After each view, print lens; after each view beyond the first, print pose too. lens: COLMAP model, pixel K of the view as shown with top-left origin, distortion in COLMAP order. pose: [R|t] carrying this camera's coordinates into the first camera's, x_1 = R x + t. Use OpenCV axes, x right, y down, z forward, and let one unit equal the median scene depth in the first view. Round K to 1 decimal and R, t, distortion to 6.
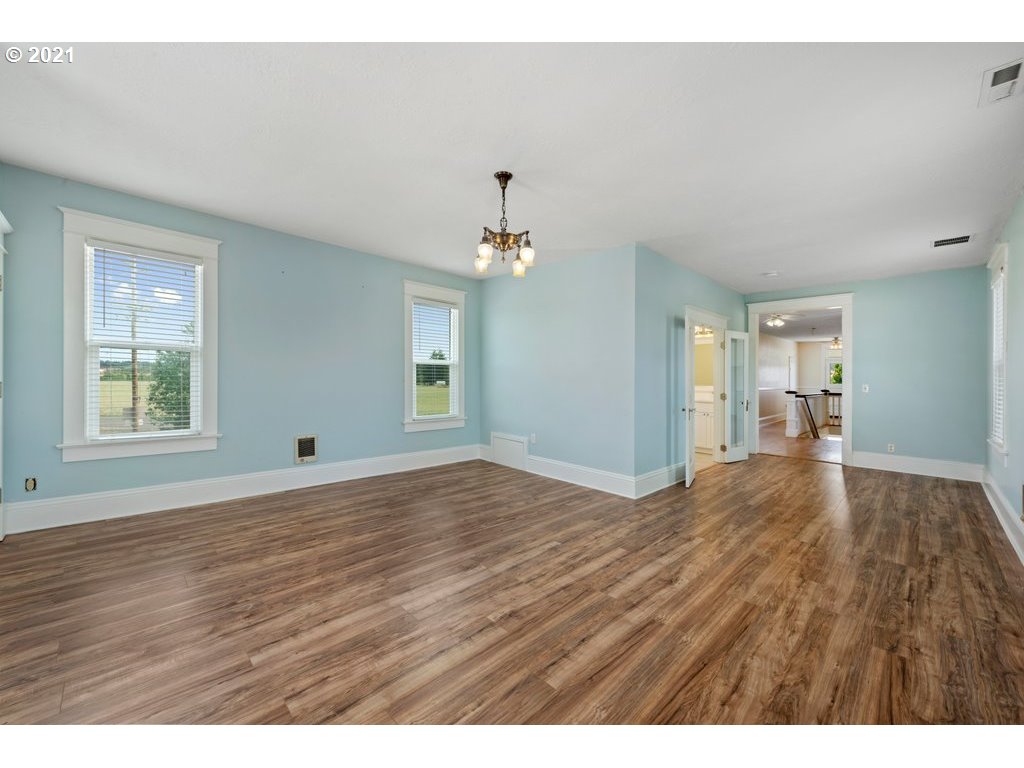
lens RADIAL K [[406.8, 0, 510.2], [0, 406.8, 376.4], [0, 0, 1]] dist [0.014558, -0.000284]
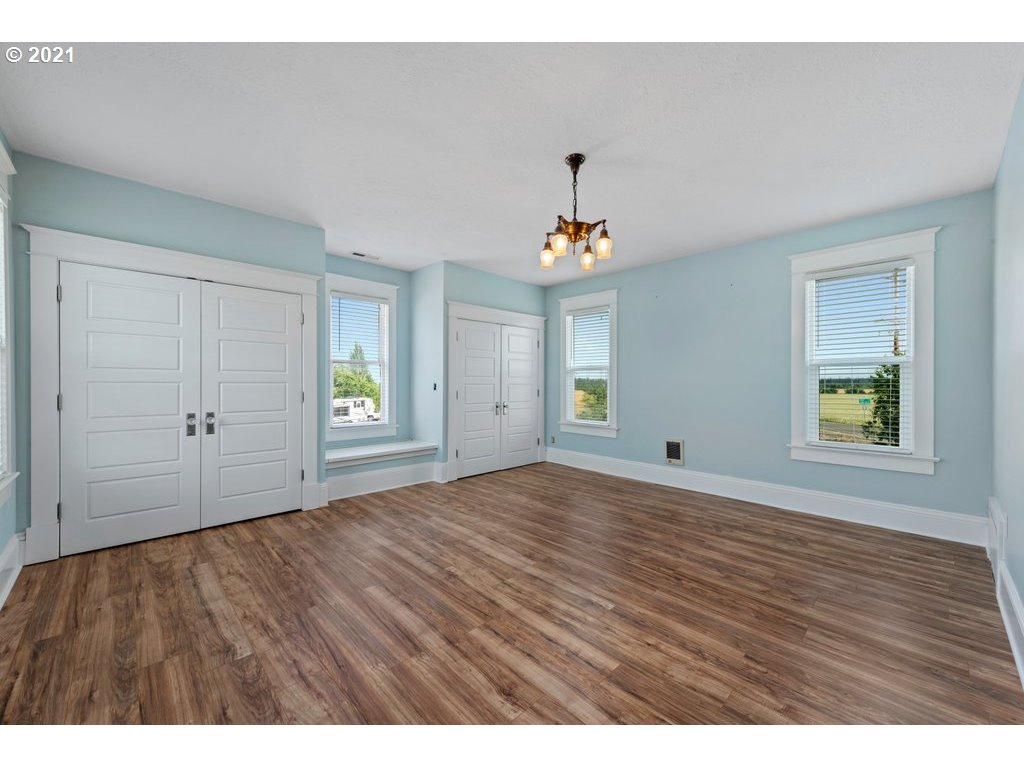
lens RADIAL K [[402.1, 0, 511.1], [0, 402.1, 391.5], [0, 0, 1]] dist [0.012479, -0.000029]
pose [[-0.012259, 0.001188, -0.999924, 0.801854], [-0.001573, 0.999998, 0.001208, 0.020333], [0.999924, 0.001587, -0.012257, 0.790061]]
